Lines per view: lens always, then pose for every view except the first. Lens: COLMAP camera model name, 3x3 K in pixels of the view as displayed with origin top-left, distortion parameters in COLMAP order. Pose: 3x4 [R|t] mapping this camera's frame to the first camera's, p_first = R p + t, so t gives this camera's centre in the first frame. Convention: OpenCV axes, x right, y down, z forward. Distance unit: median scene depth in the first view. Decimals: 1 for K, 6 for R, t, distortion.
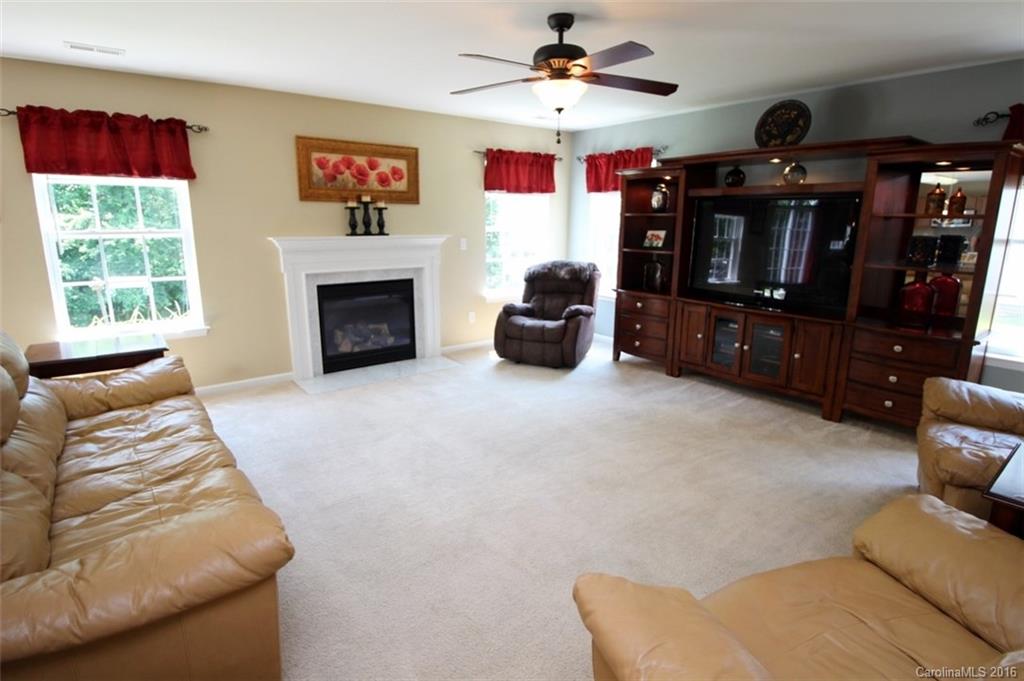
lens RADIAL K [[530.2, 0, 519.2], [0, 530.2, 336.6], [0, 0, 1]] dist [-0.003741, -0.006966]
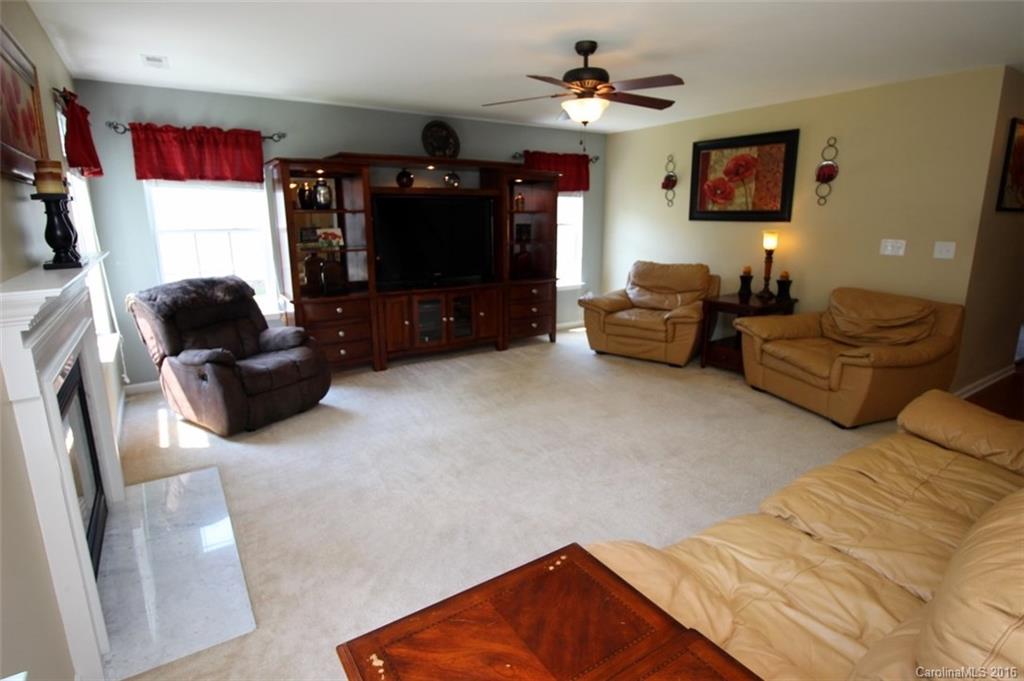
lens RADIAL K [[530.2, 0, 516.9], [0, 530.2, 342.1], [0, 0, 1]] dist [-0.003741, -0.006966]
pose [[0.075332, -0.240834, 0.967638, -0.730198], [0.221965, 0.950099, 0.219188, -0.157099], [-0.972140, 0.198270, 0.125030, 0.667873]]
